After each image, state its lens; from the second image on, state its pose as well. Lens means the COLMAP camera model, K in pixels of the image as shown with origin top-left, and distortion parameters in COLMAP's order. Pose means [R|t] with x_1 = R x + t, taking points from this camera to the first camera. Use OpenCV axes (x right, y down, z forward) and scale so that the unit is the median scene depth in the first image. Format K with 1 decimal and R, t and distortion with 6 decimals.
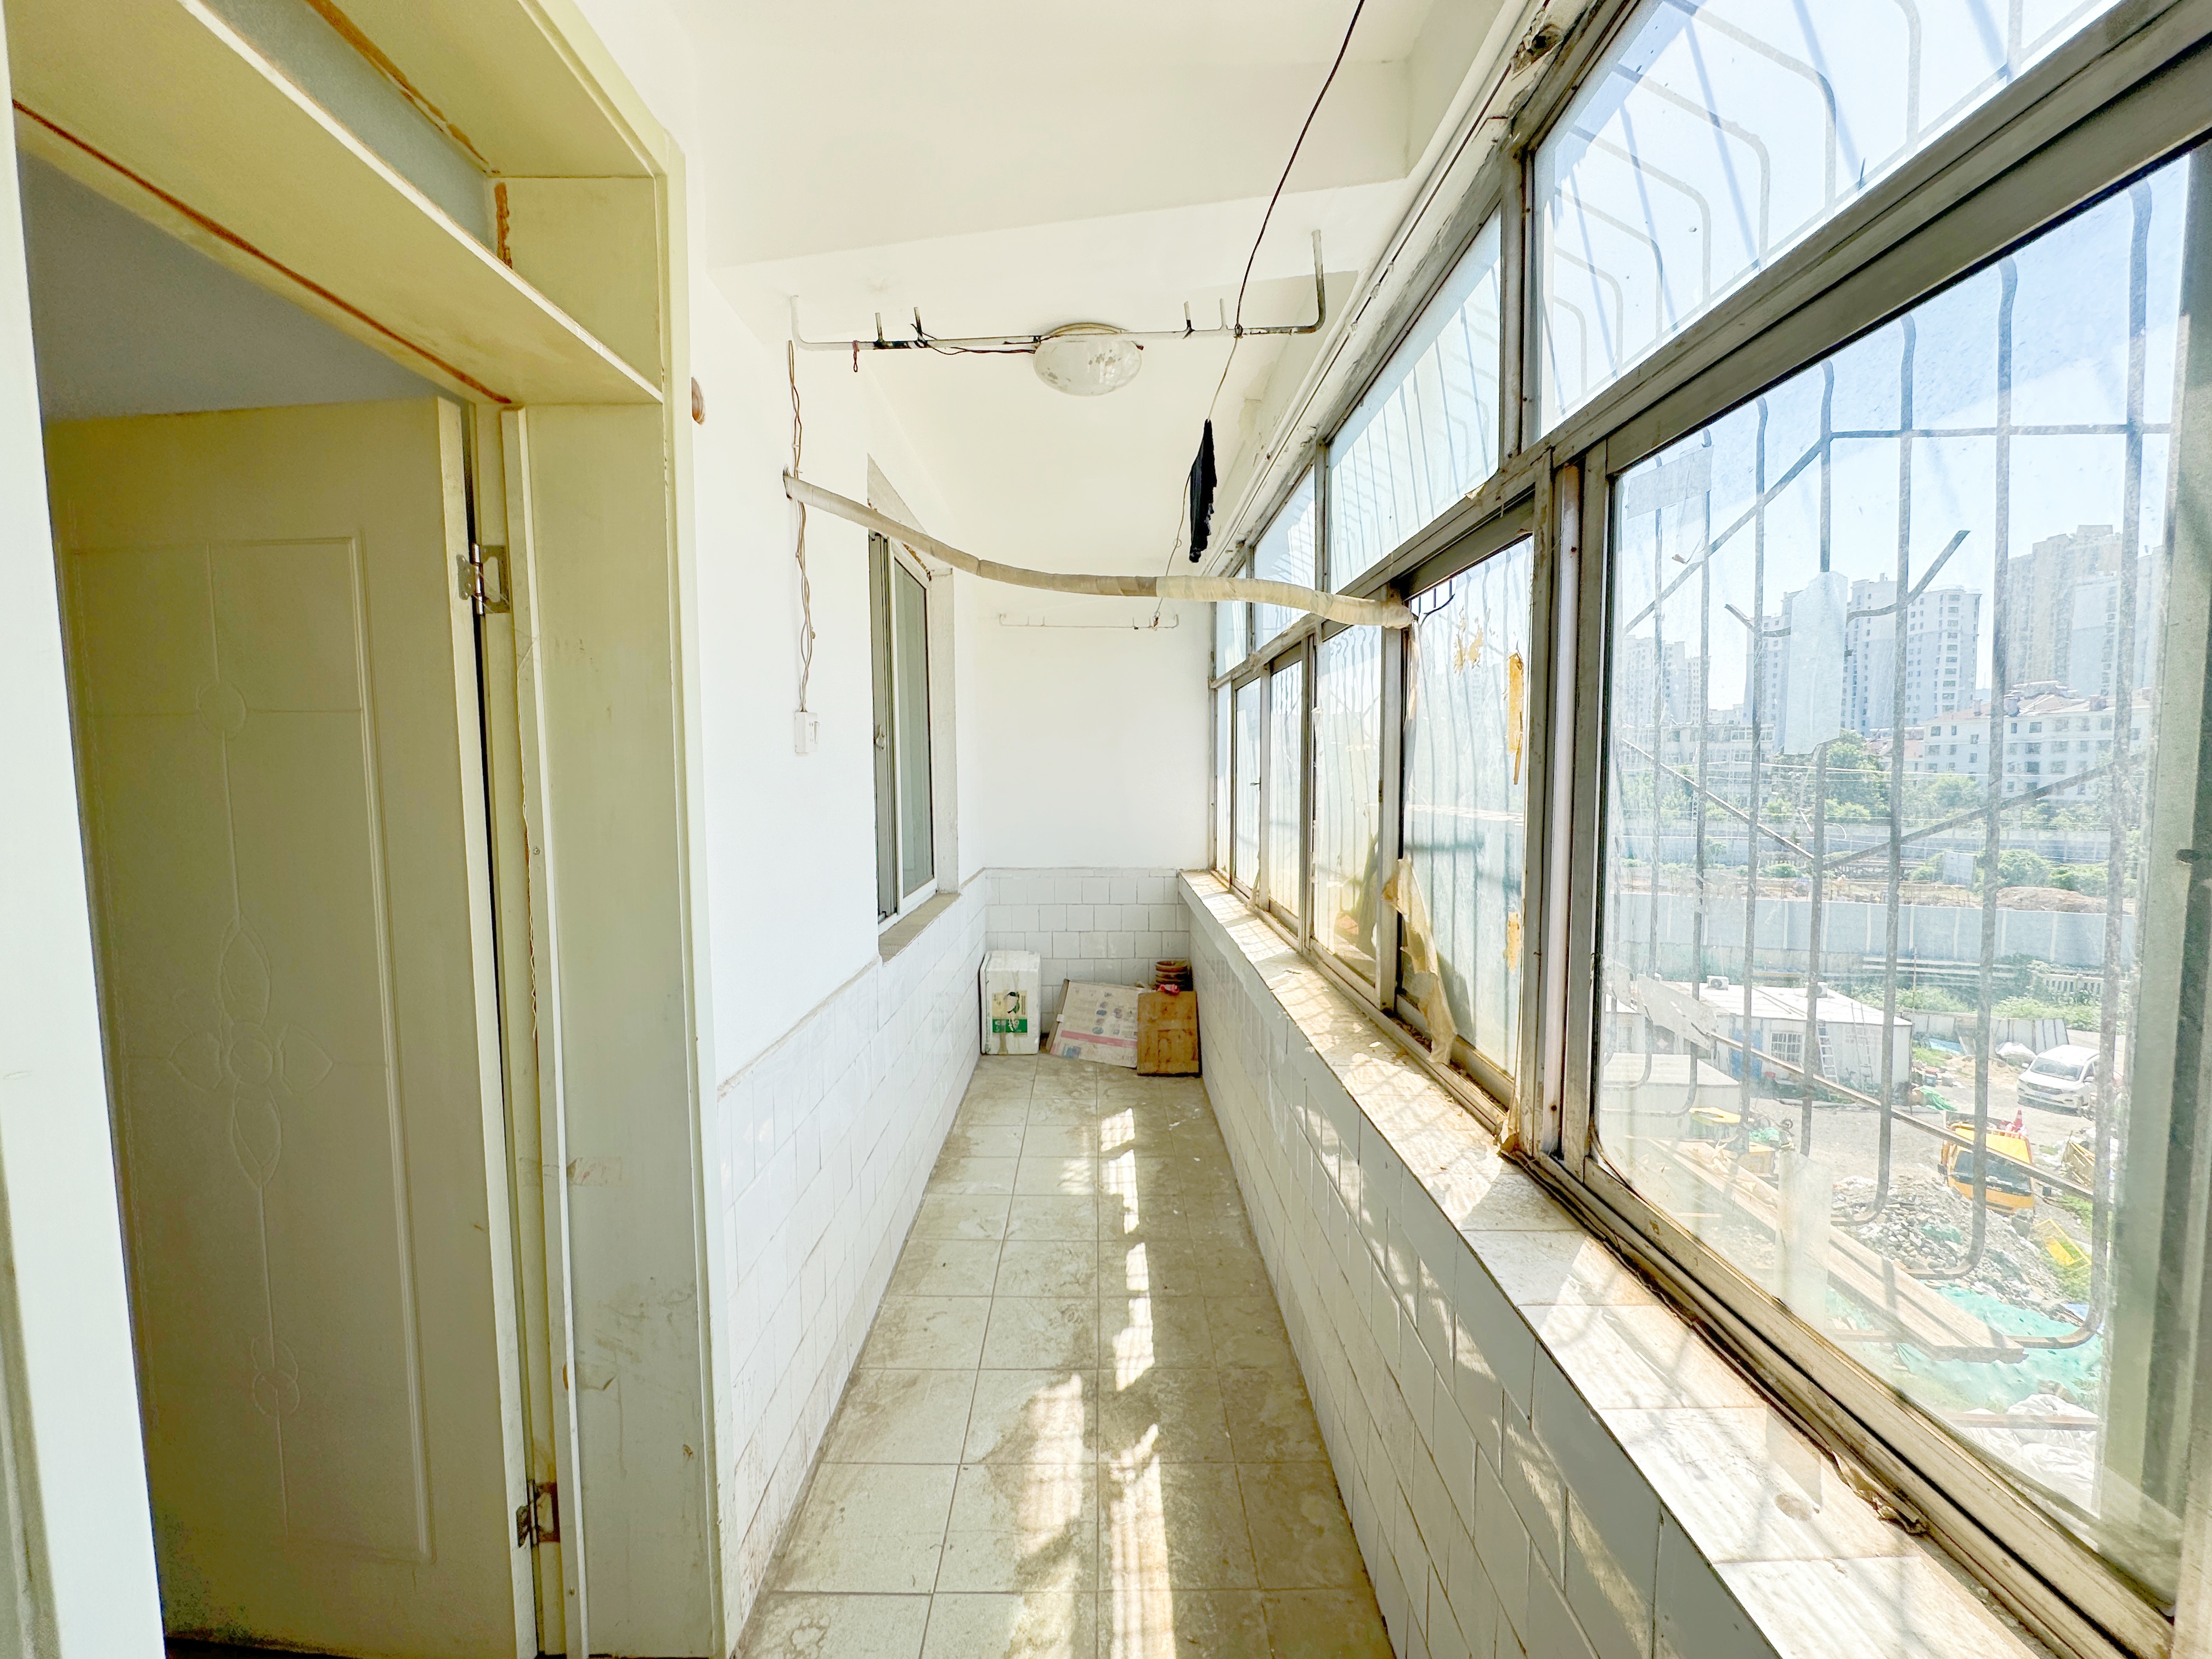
lens RADIAL K [[889.5, 0, 1101.9], [0, 889.5, 823.6], [0, 0, 1]] dist [0.000049, -0.000024]
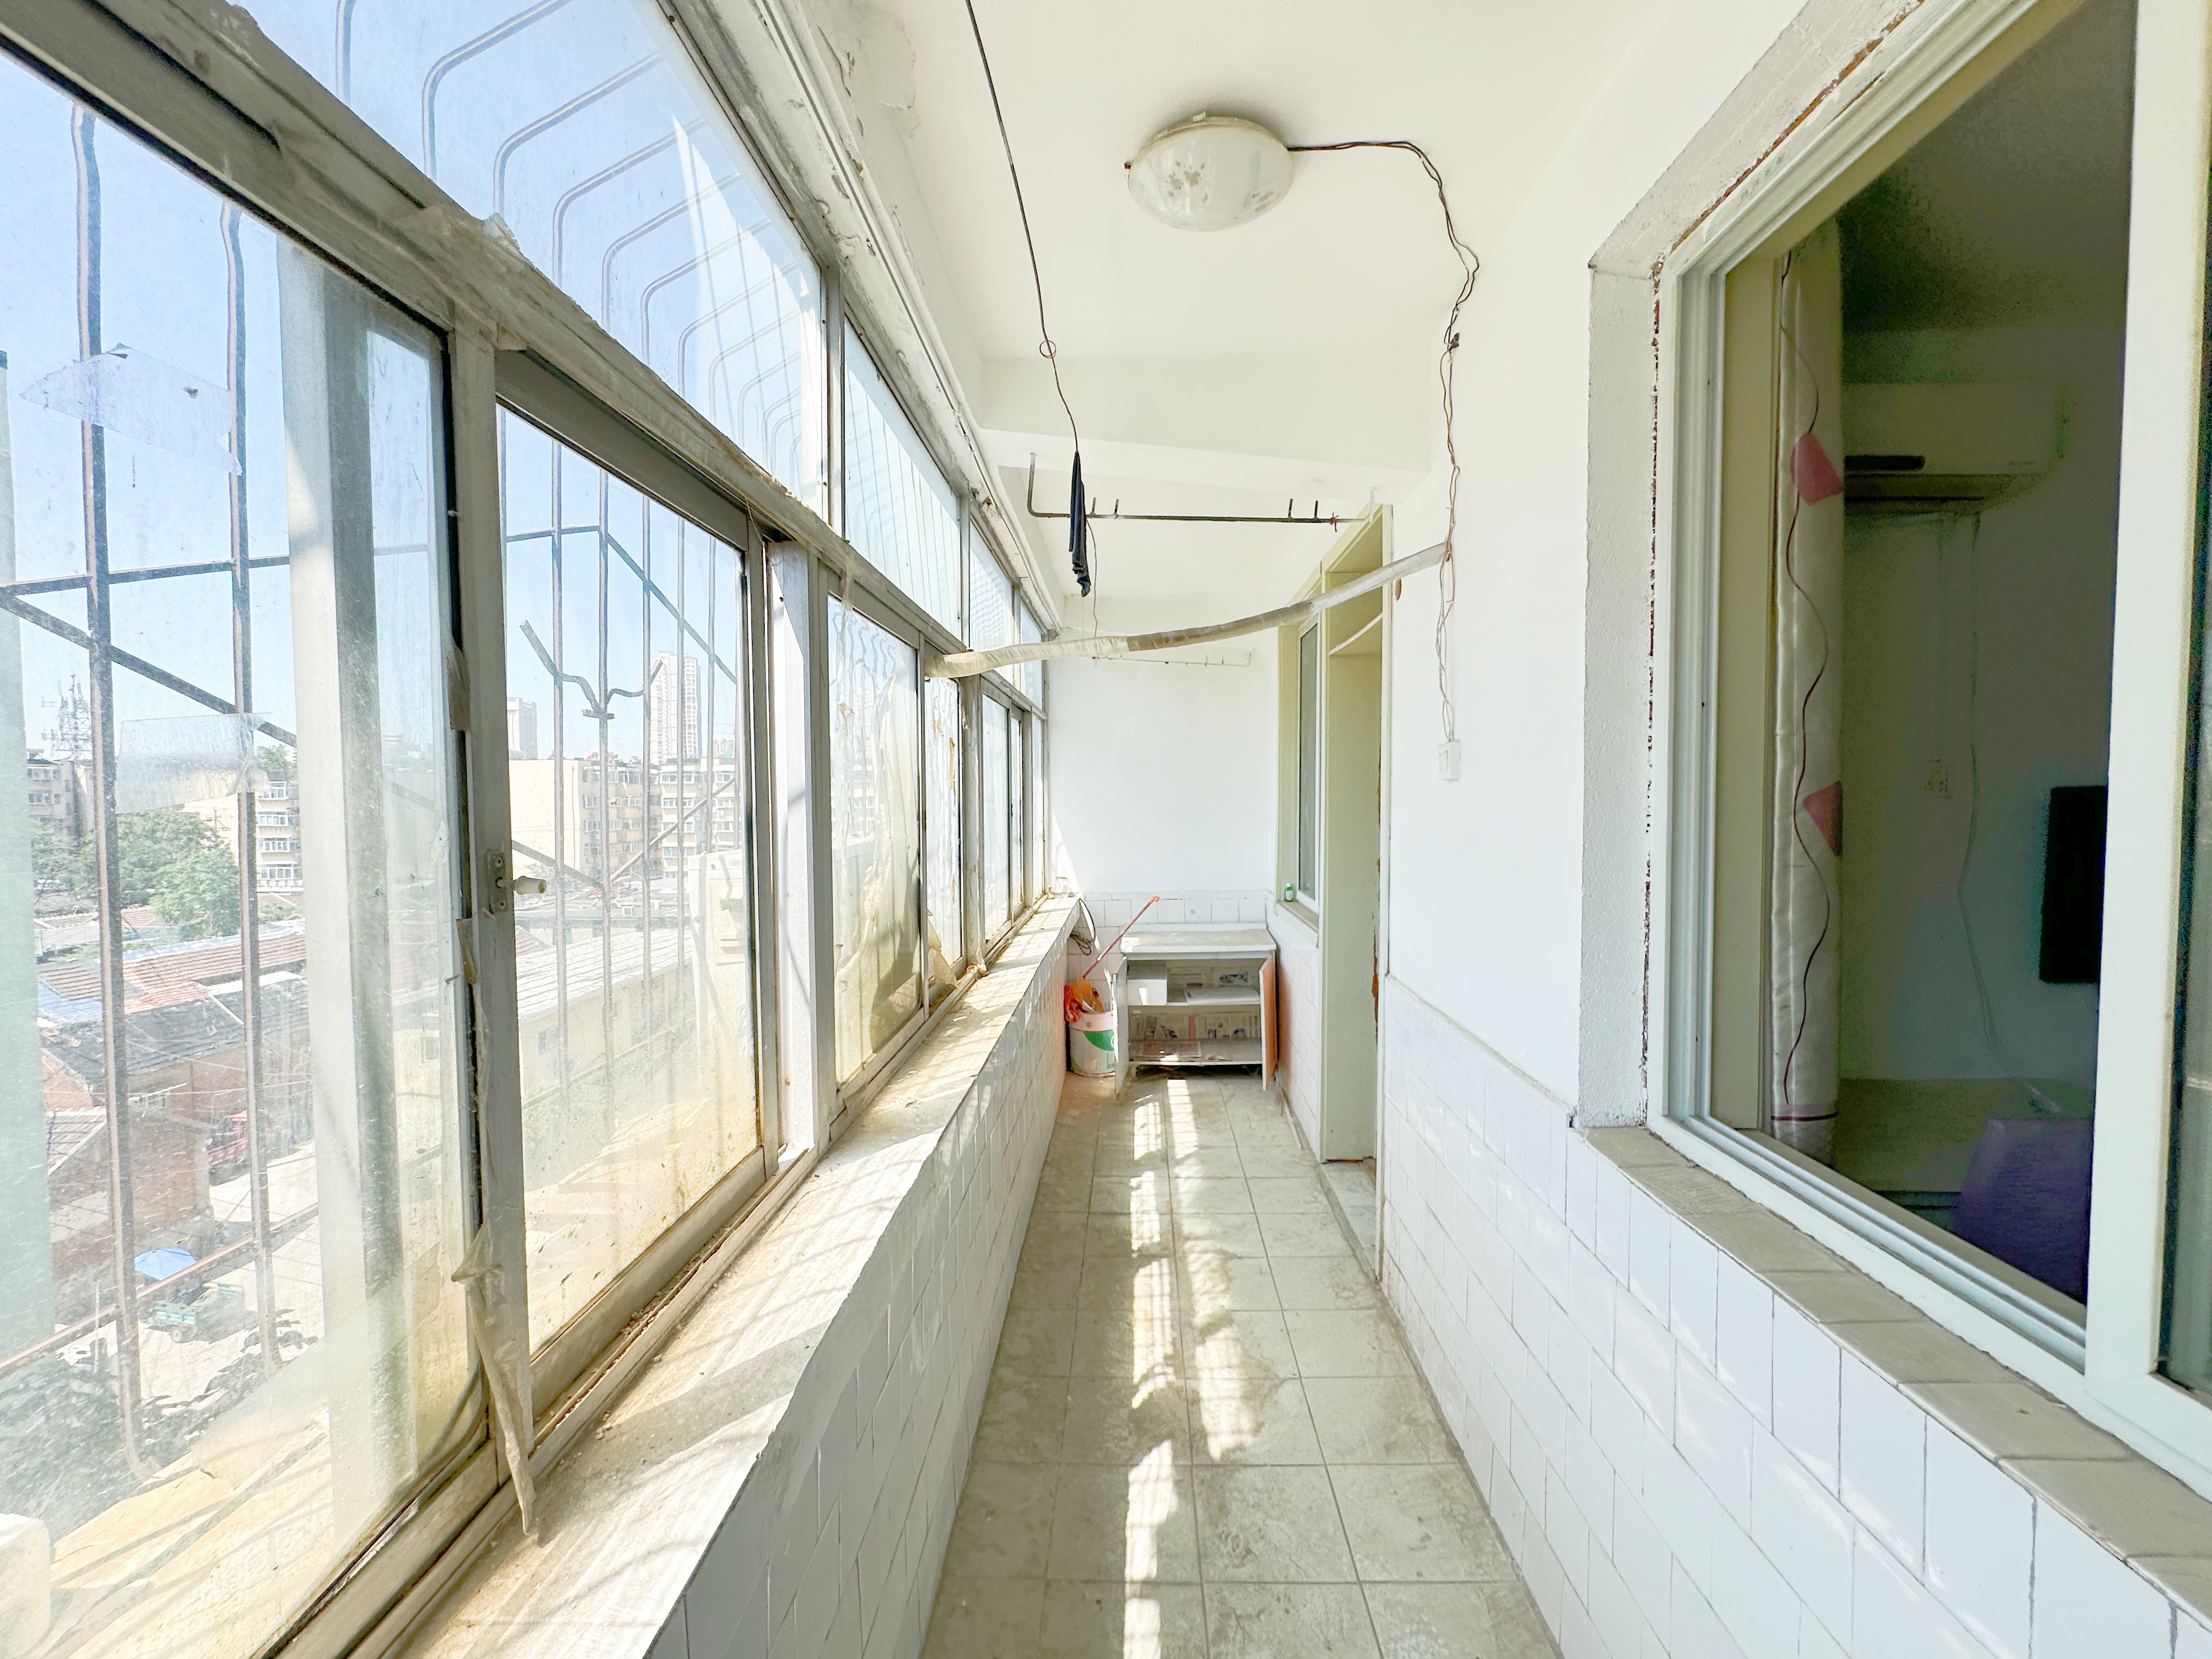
lens RADIAL K [[889.5, 0, 1110.5], [0, 889.5, 820.7], [0, 0, 1]] dist [0.000049, -0.000024]
pose [[-0.999473, 0.008916, 0.031225, 0.050147], [0.011747, 0.995718, 0.091695, -0.131504], [-0.030273, 0.092014, -0.995297, 2.057088]]
